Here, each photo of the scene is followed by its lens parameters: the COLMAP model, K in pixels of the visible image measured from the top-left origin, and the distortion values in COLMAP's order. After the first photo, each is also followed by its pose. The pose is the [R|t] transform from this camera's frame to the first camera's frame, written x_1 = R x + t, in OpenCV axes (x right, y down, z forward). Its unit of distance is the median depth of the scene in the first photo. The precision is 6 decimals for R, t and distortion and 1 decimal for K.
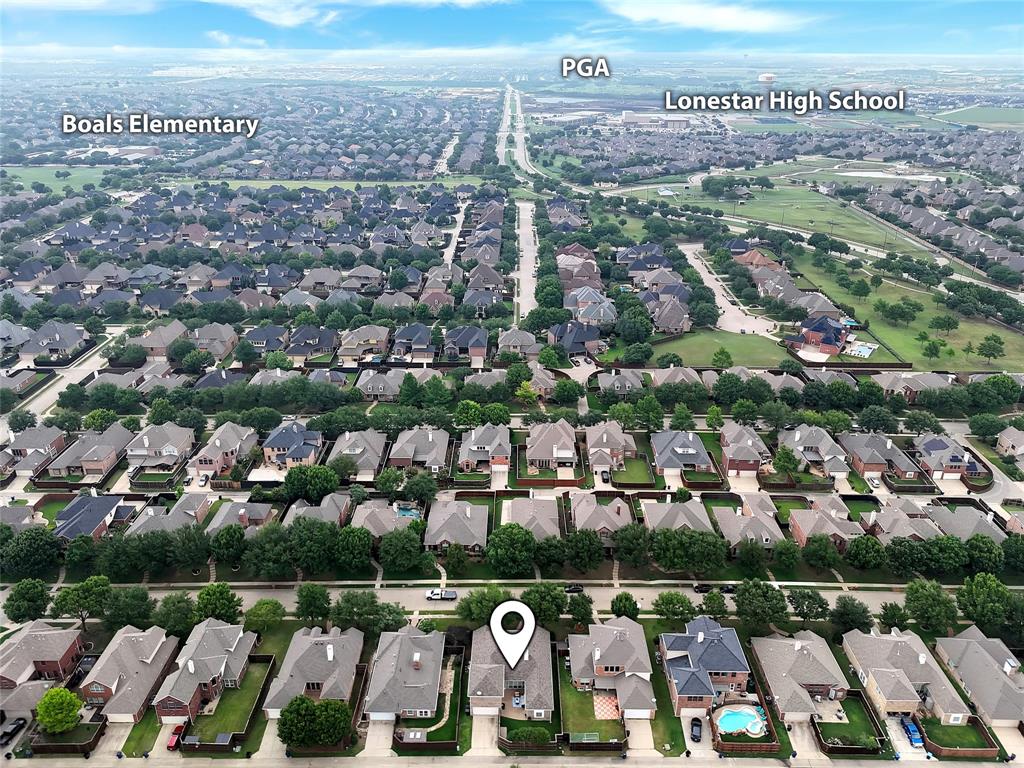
lens RADIAL K [[745.4, 0, 517.5], [0, 745.4, 383.8], [0, 0, 1]] dist [0.042859, -0.006867]
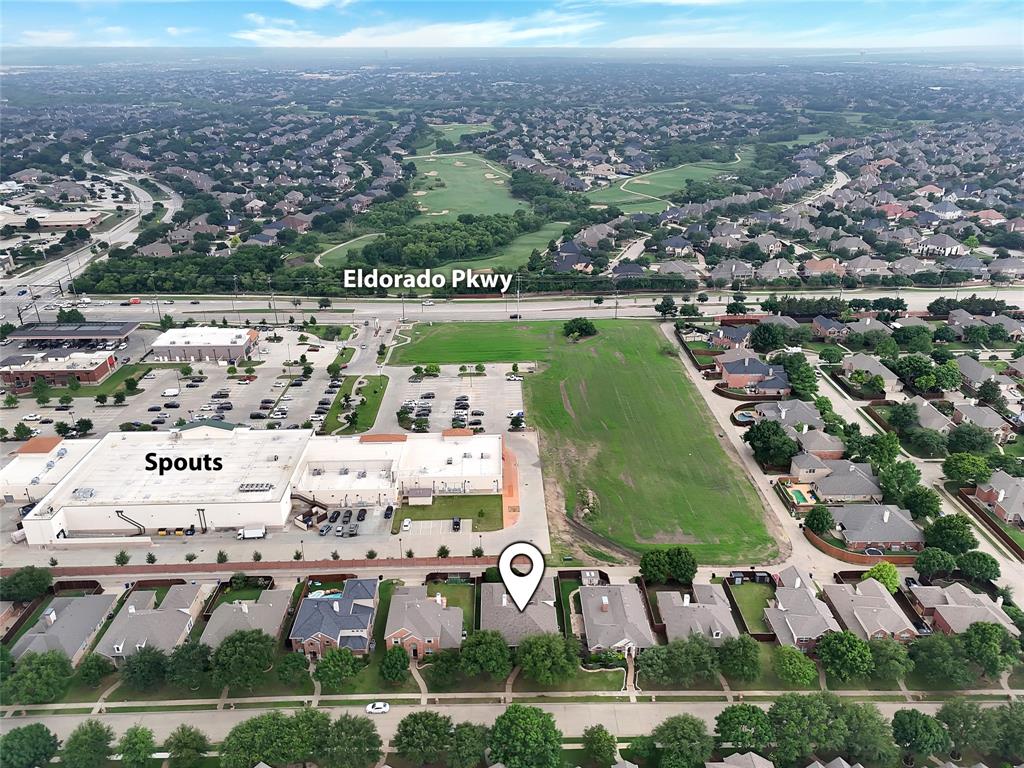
lens RADIAL K [[745.4, 0, 517.5], [0, 745.4, 383.8], [0, 0, 1]] dist [0.042859, -0.006867]
pose [[-0.999297, 0.015250, -0.034250, 0.025154], [-0.015724, 0.658841, 0.752118, -0.663194], [0.034035, 0.752128, -0.658138, 1.489232]]
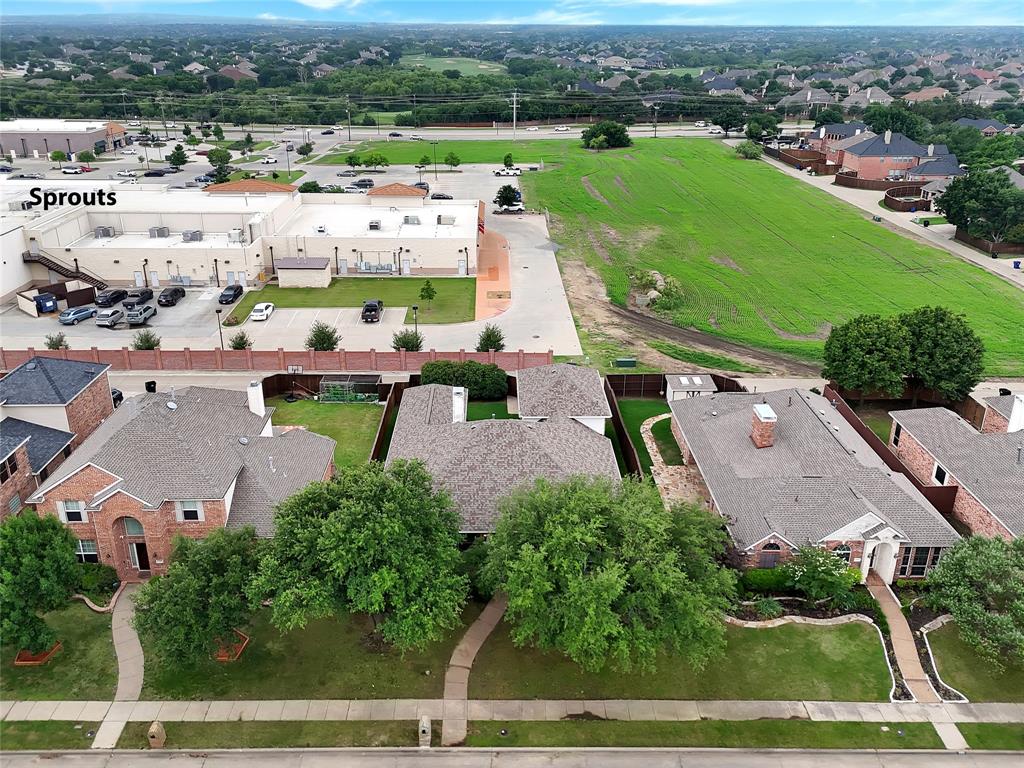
lens RADIAL K [[767.8, 0, 506.7], [0, 767.8, 317.5], [0, 0, 1]] dist [0.025199, -0.004573]
pose [[-0.999715, 0.003969, -0.023543, -0.003483], [-0.014136, 0.696250, 0.717660, 0.074074], [0.019240, 0.717788, -0.695996, 1.232195]]
